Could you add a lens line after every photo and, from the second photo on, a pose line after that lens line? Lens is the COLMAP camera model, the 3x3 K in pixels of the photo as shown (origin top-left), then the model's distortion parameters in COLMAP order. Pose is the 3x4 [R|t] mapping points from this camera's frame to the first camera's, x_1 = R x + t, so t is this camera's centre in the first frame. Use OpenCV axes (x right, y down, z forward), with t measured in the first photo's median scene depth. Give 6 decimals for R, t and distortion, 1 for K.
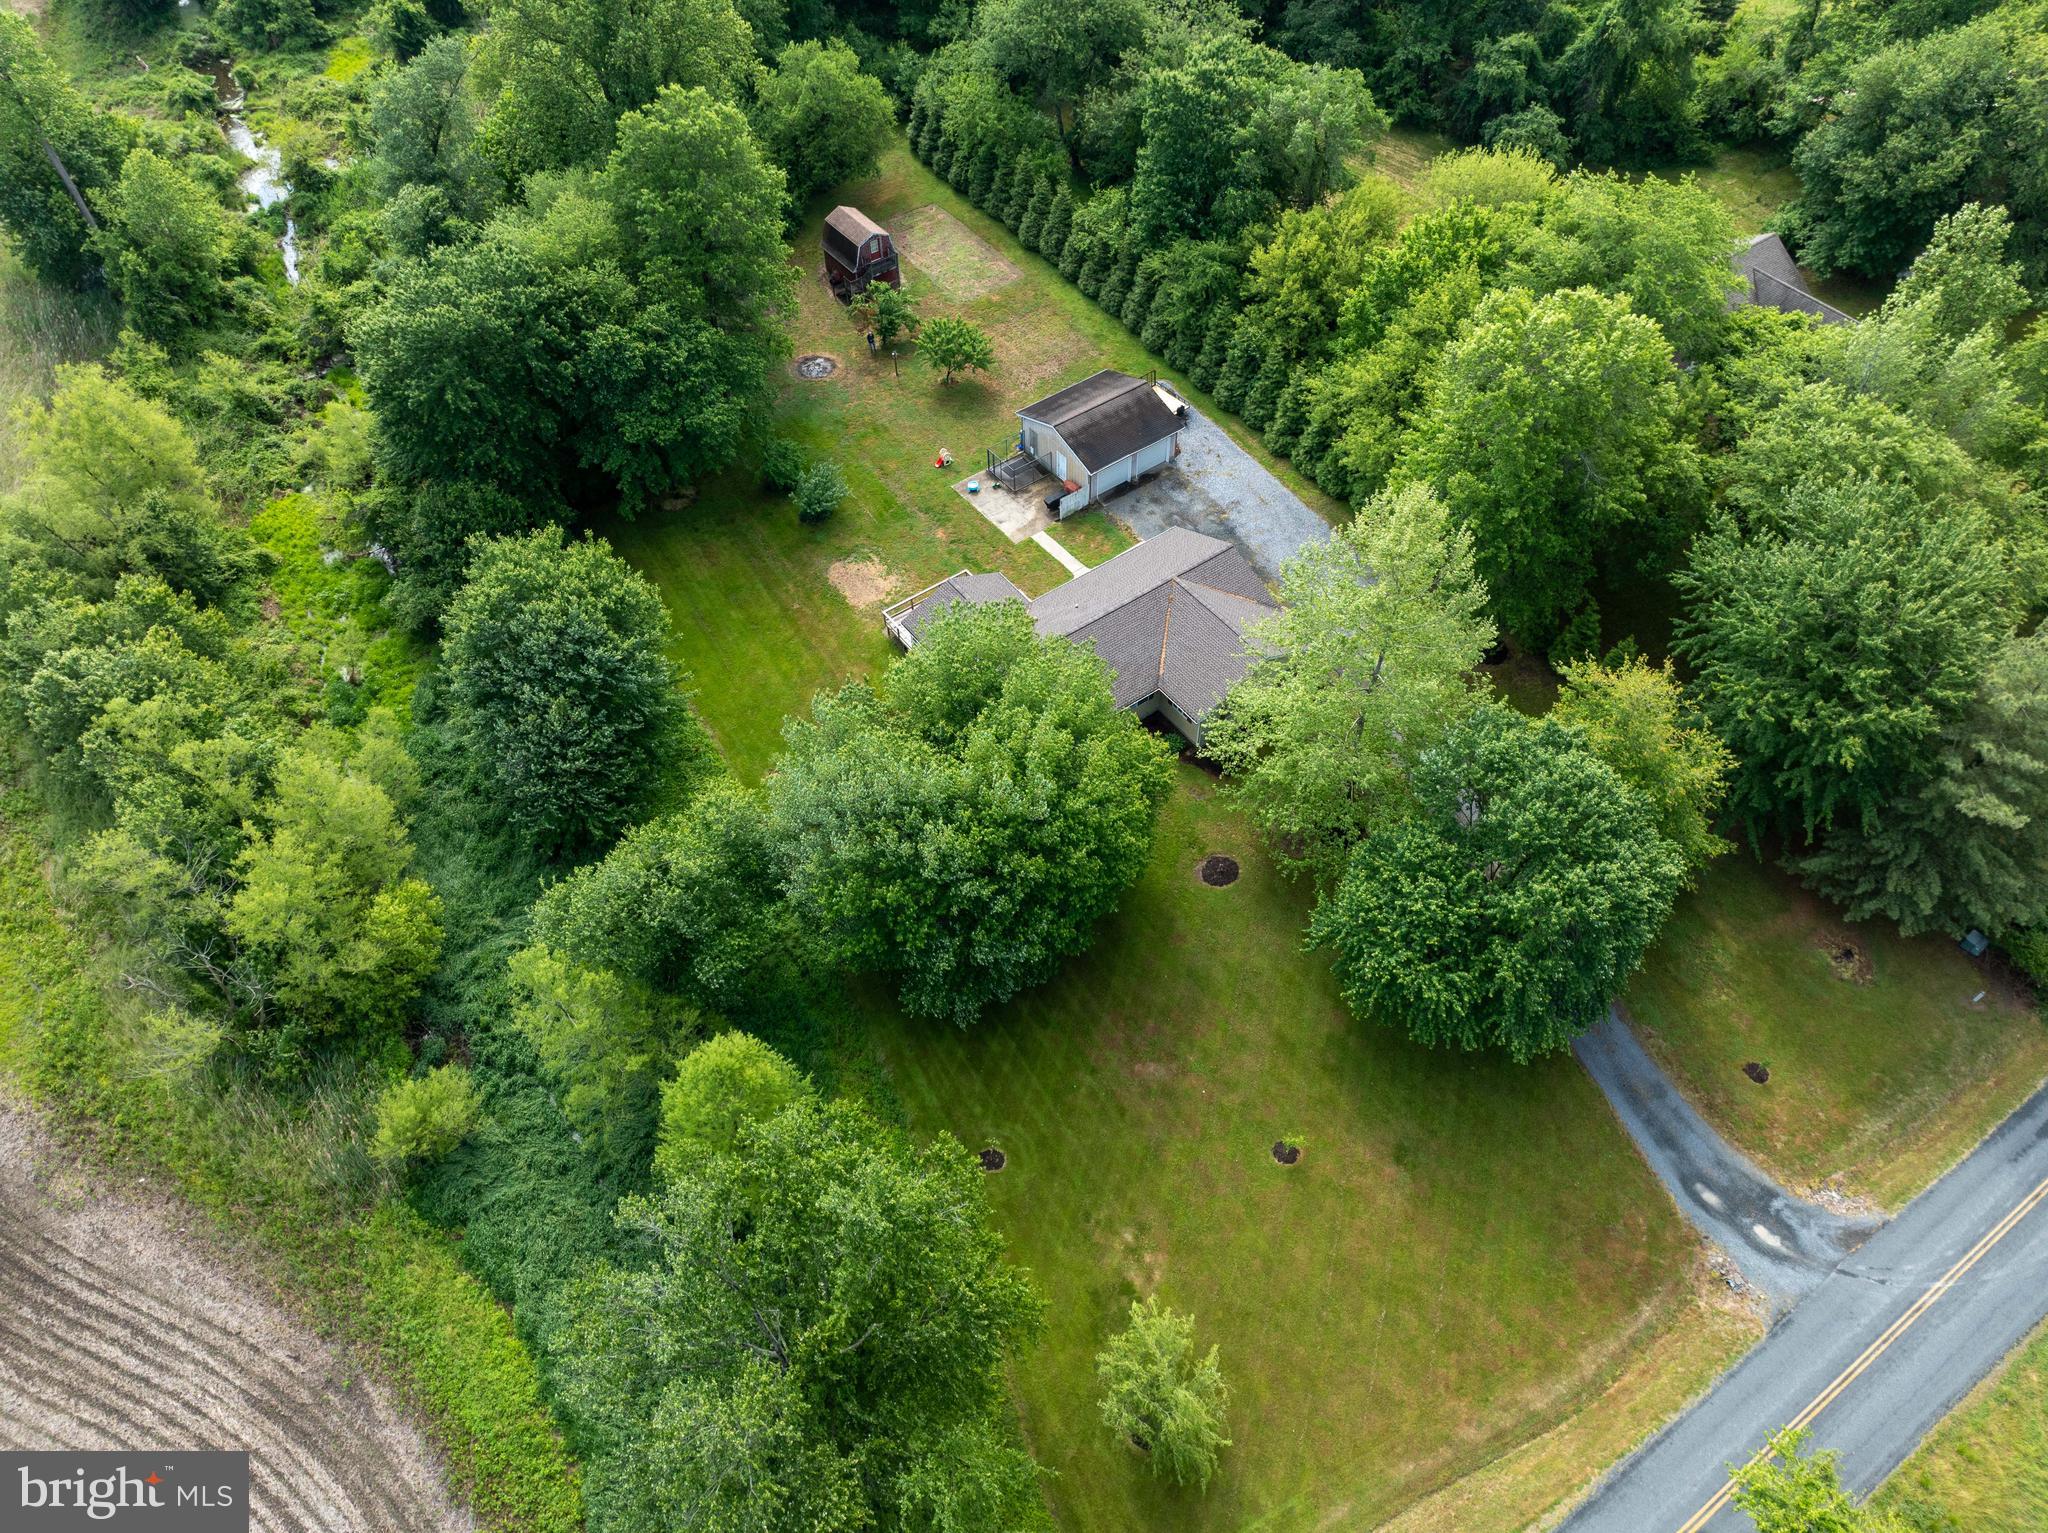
lens RADIAL K [[1447.1, 0, 1029.6], [0, 1447.1, 764.0], [0, 0, 1]] dist [-0.056993, 0.033572]
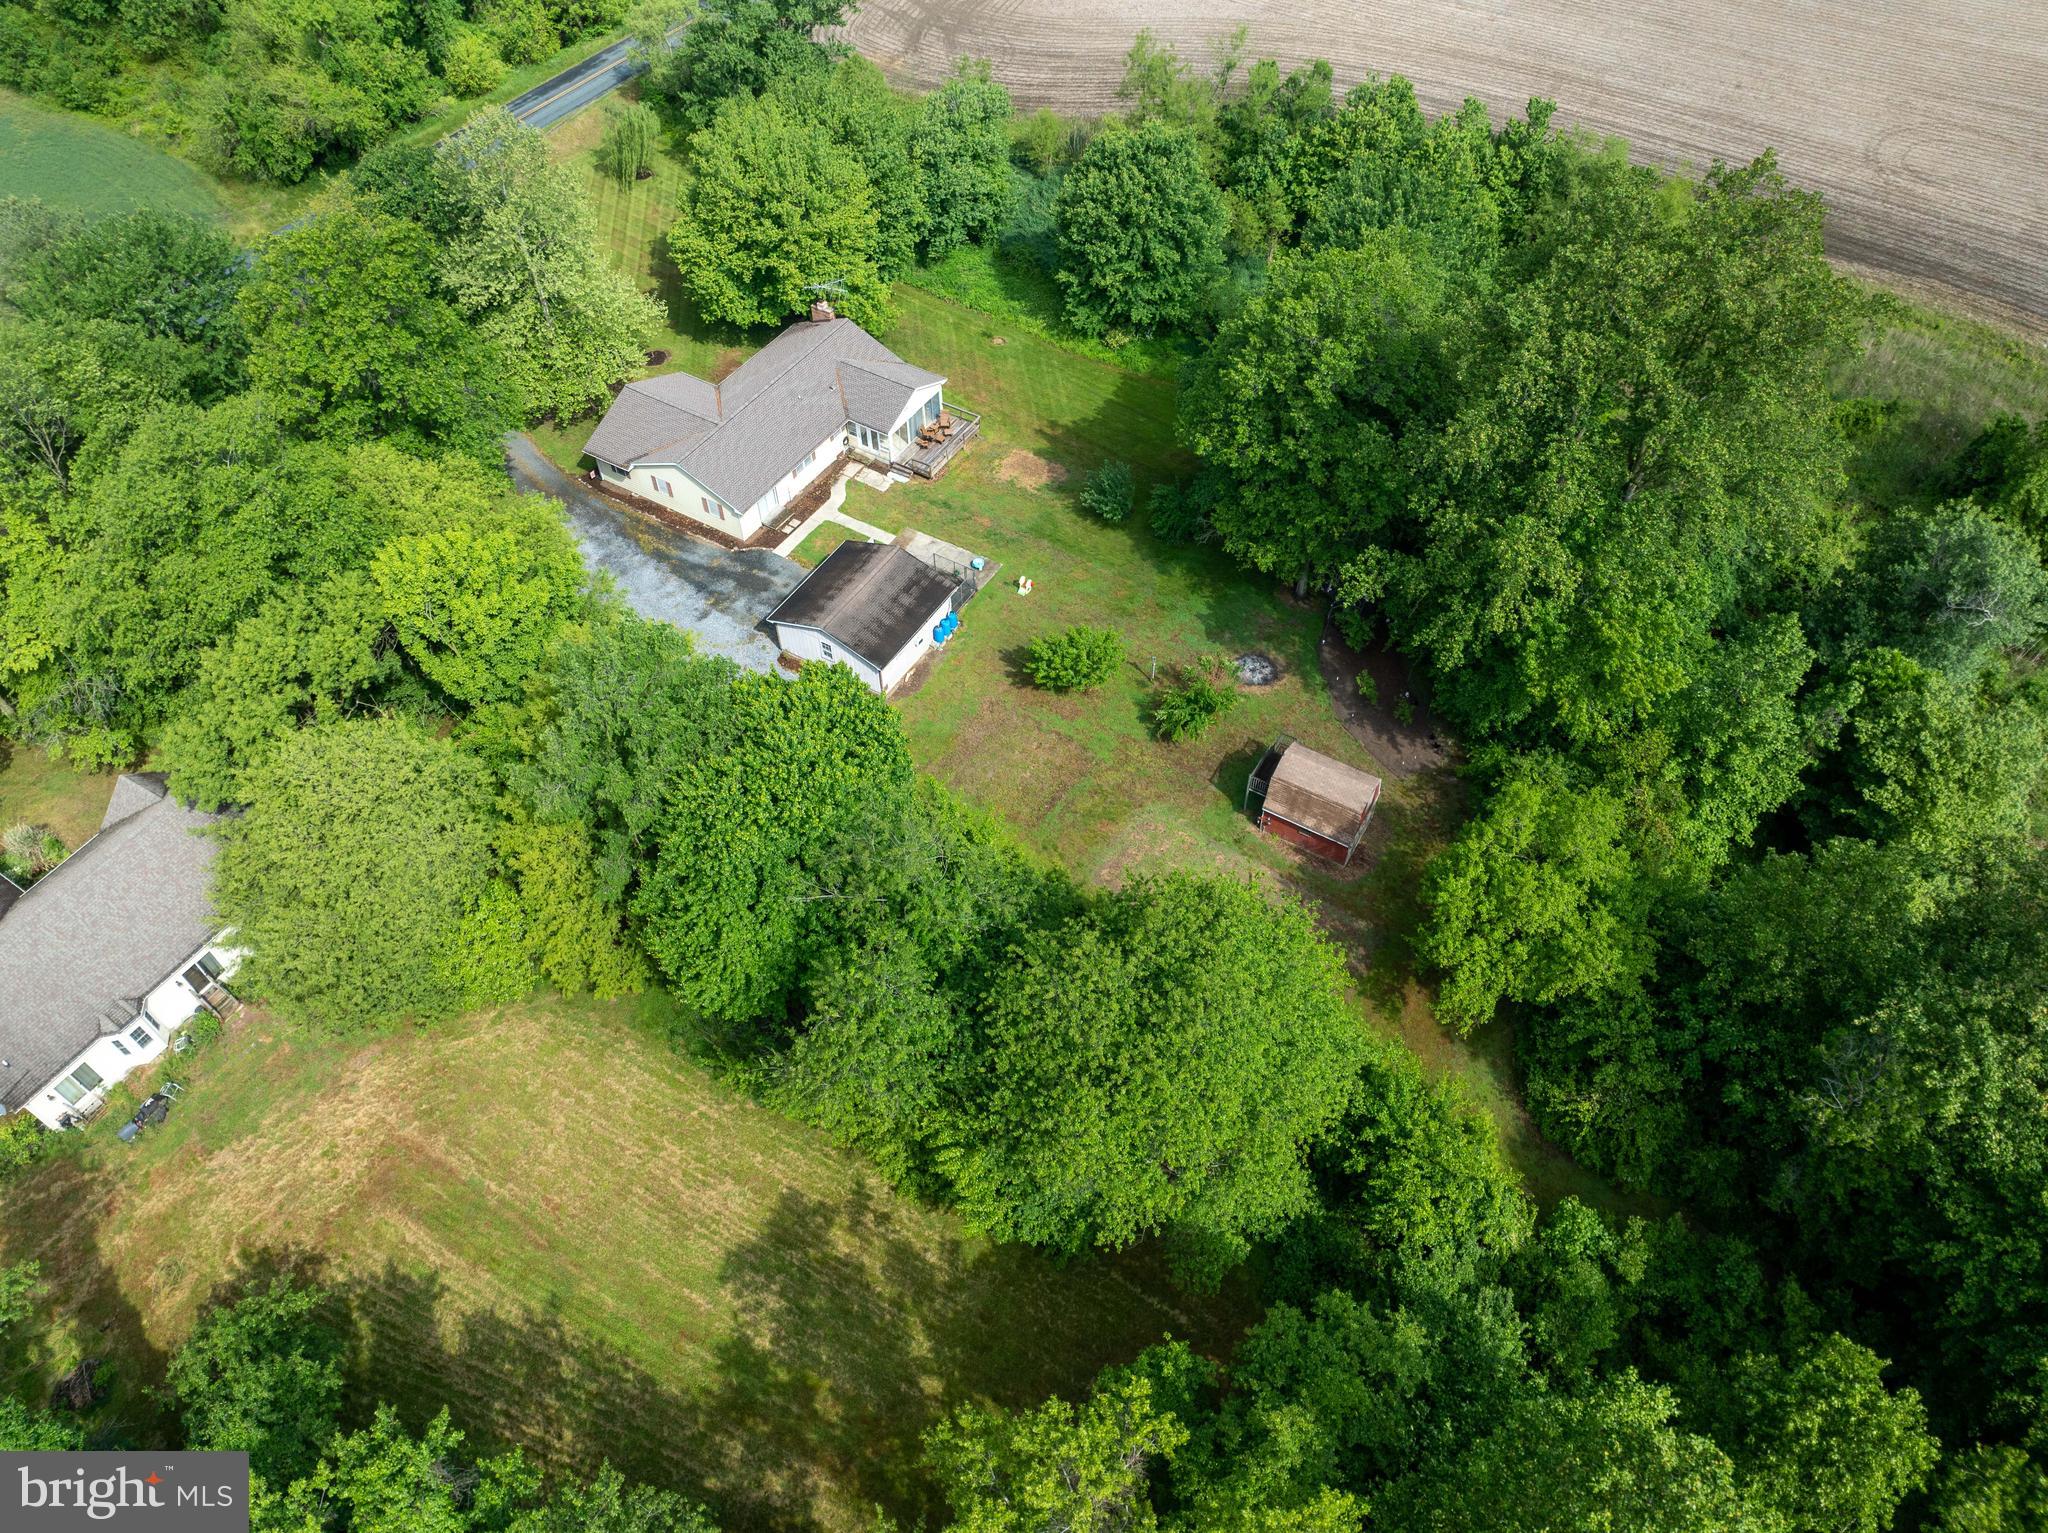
lens RADIAL K [[1447.1, 0, 1029.6], [0, 1447.1, 764.0], [0, 0, 1]] dist [-0.056993, 0.033572]
pose [[-0.924268, 0.309479, -0.223498, 0.187069], [-0.278522, -0.146312, 0.949220, -1.148622], [0.261063, 0.939583, 0.221428, 0.948864]]
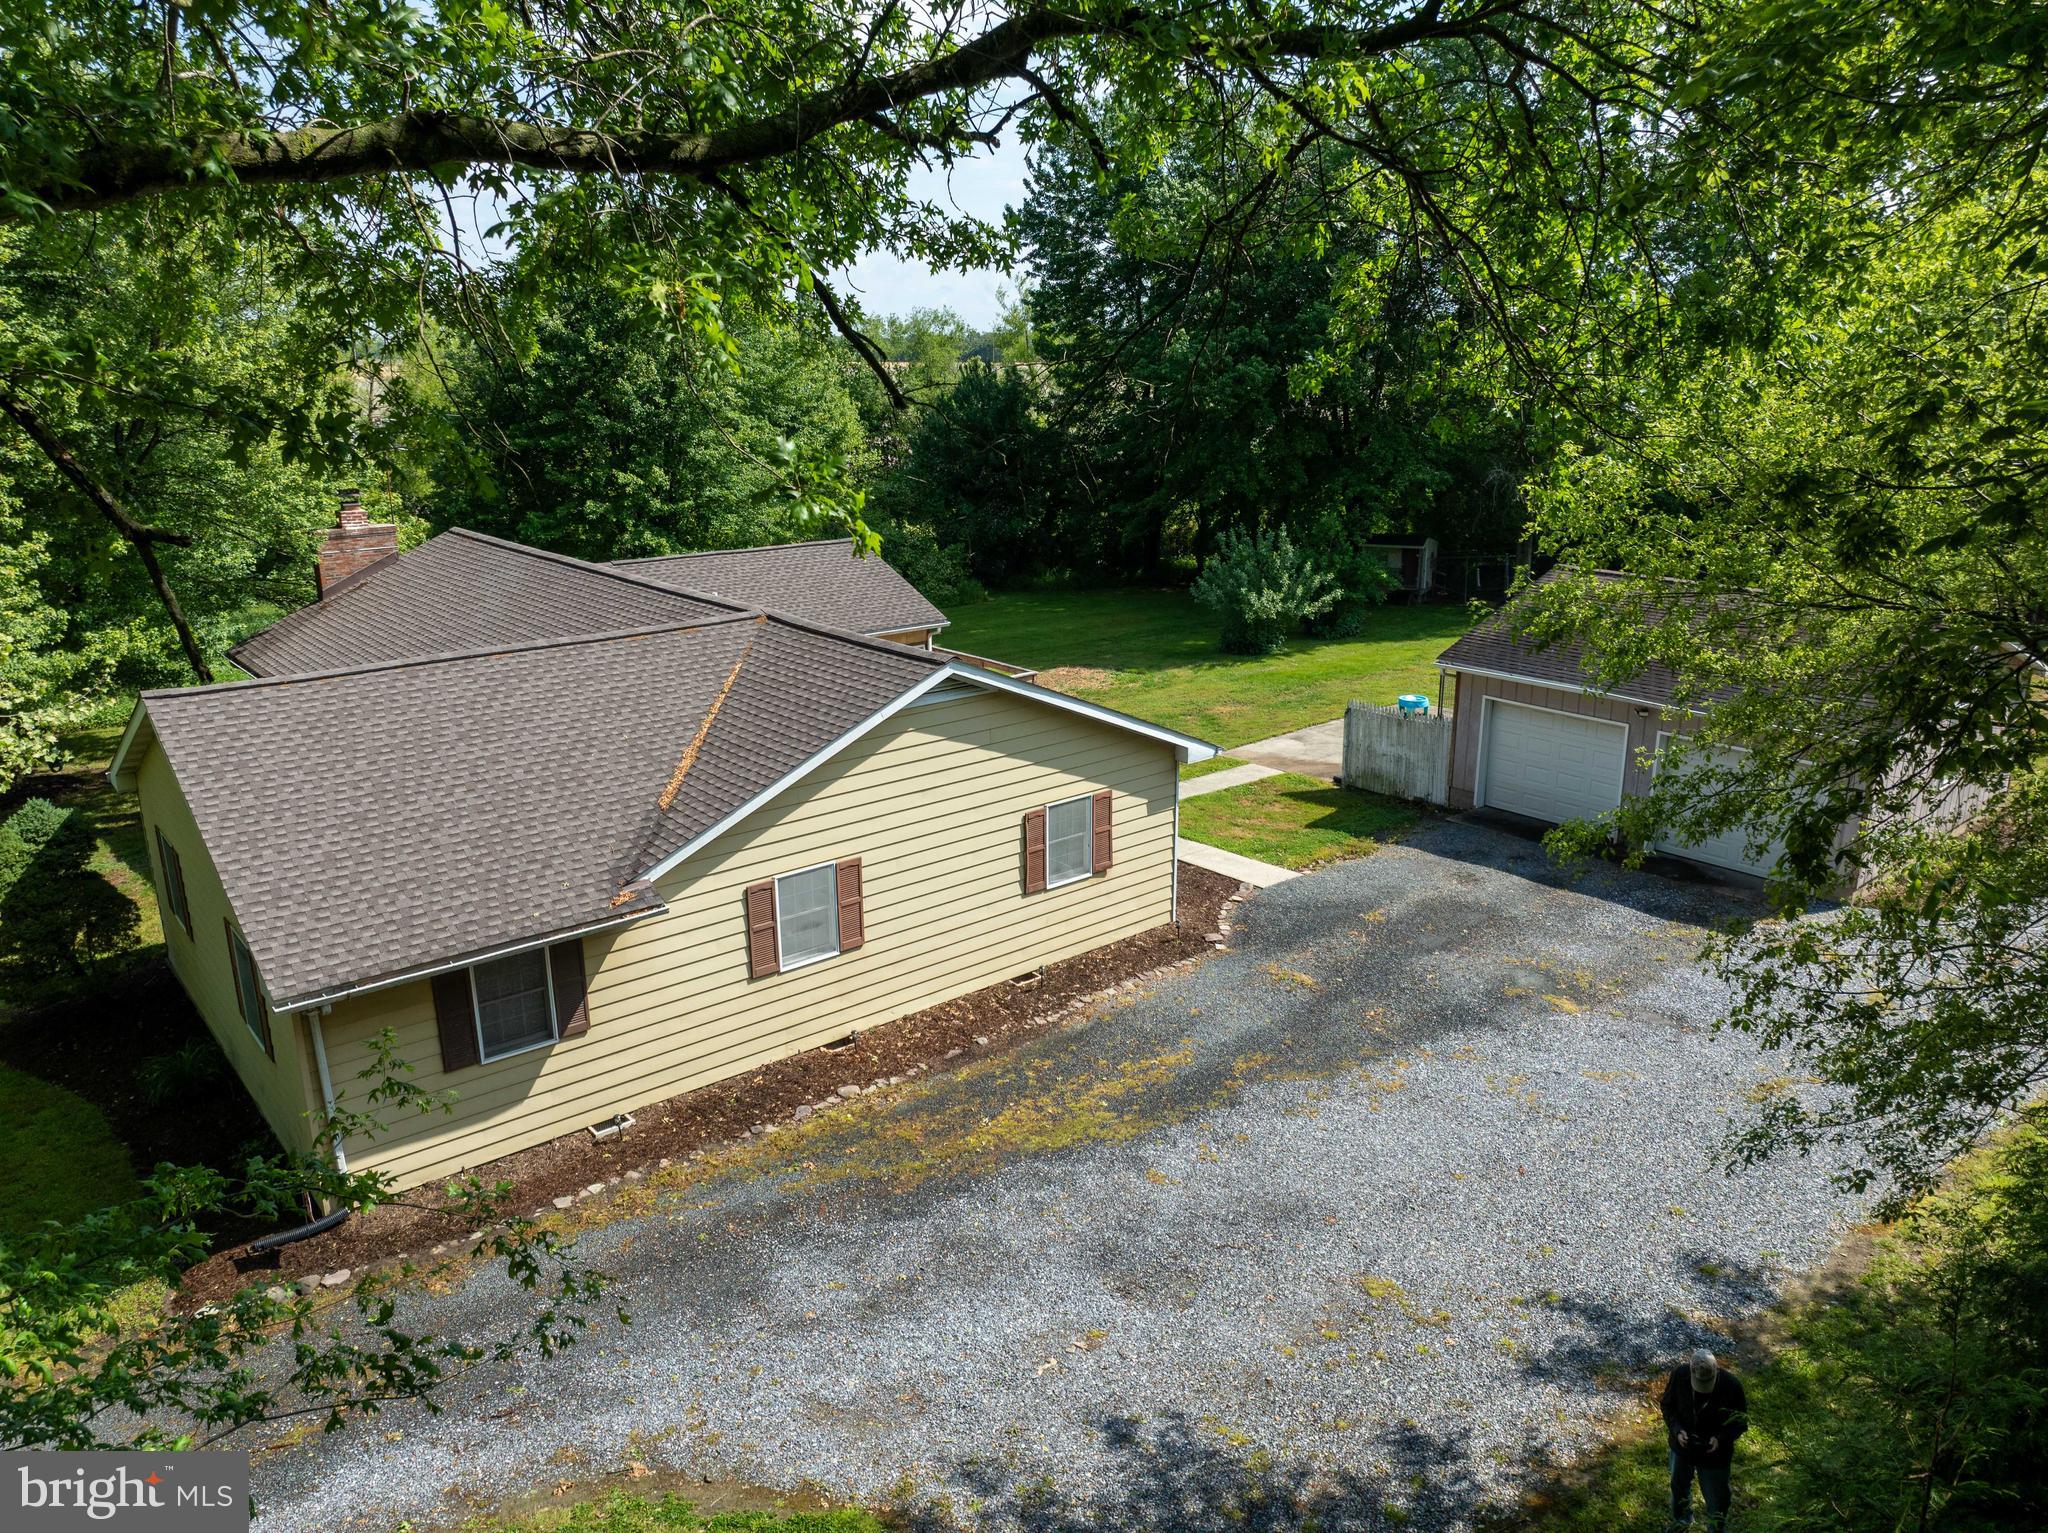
lens RADIAL K [[1441.6, 0, 1027.3], [0, 1441.6, 765.5], [0, 0, 1]] dist [-0.039573, 0.001984]
pose [[0.060600, 0.293181, -0.954134, 0.315453], [-0.767247, 0.625126, 0.143355, -0.164379], [0.638483, 0.723369, 0.262825, 0.877165]]
